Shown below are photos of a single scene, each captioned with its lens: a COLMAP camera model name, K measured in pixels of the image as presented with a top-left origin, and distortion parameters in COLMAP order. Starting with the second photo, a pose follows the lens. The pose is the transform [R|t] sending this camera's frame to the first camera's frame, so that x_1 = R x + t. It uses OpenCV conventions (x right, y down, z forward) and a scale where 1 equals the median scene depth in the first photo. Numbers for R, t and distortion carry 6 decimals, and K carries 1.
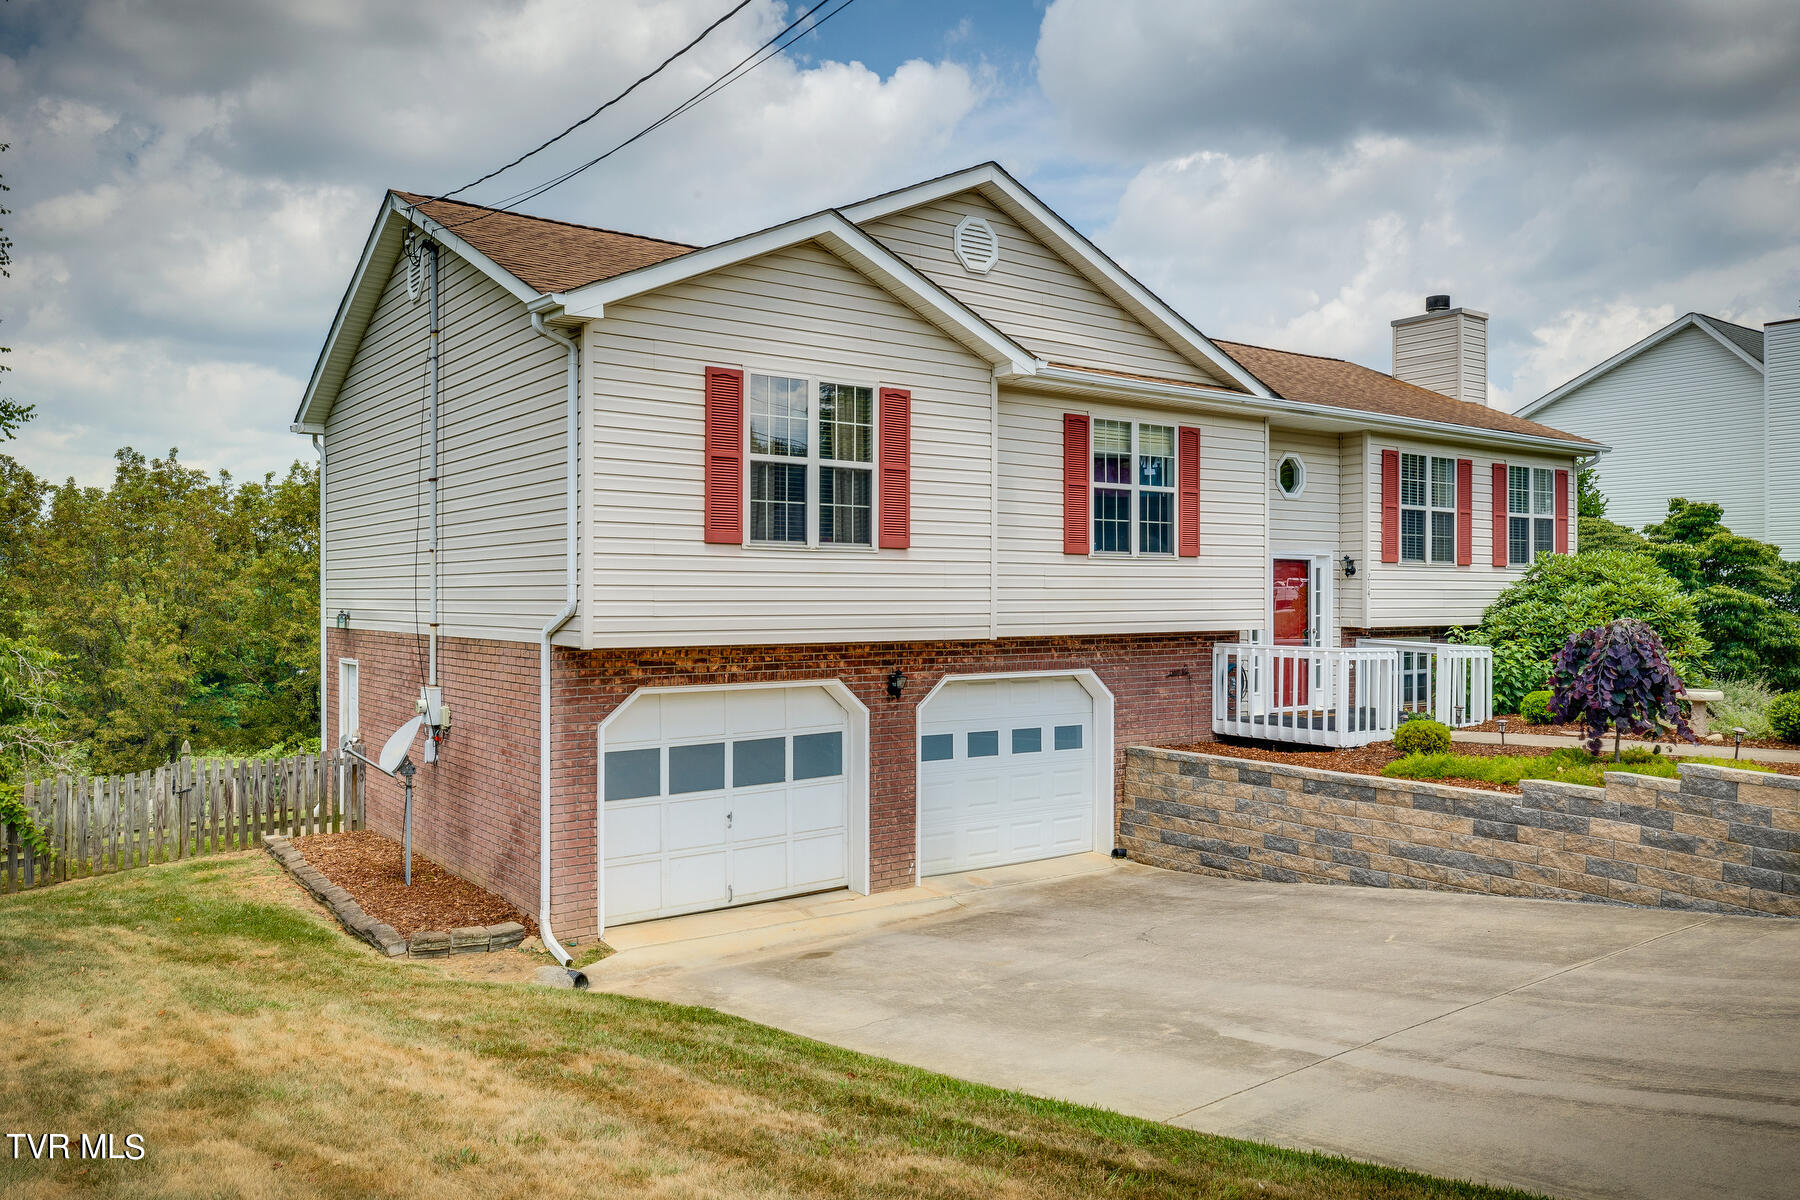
lens RADIAL K [[1277.7, 0, 895.0], [0, 1277.7, 592.4], [0, 0, 1]] dist [0.007112, 0.003225]
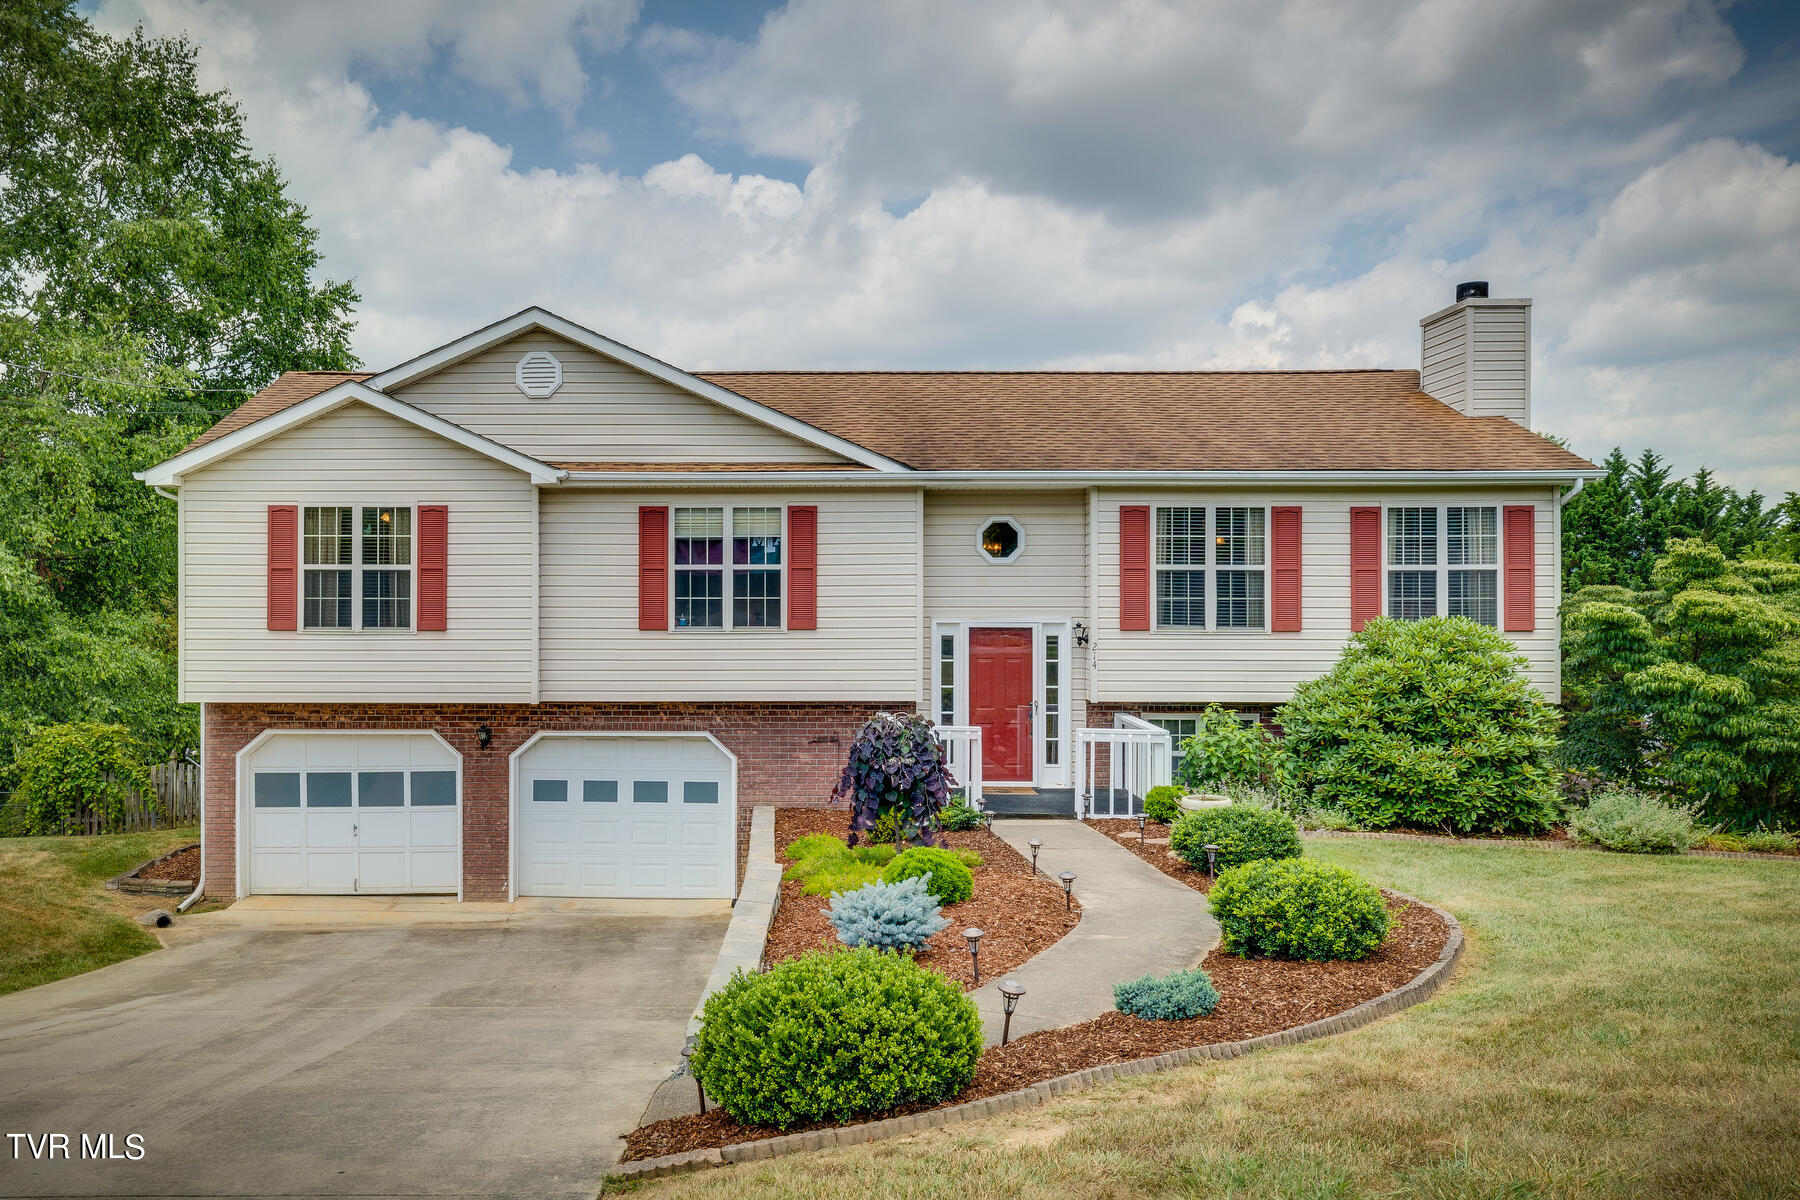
lens RADIAL K [[1277.7, 0, 893.6], [0, 1277.7, 606.5], [0, 0, 1]] dist [0.007112, 0.003225]
pose [[0.795445, -0.000292, -0.606026, 1.017651], [0.001546, 0.999998, 0.001547, -0.053205], [0.606024, -0.002168, 0.795443, 0.236869]]
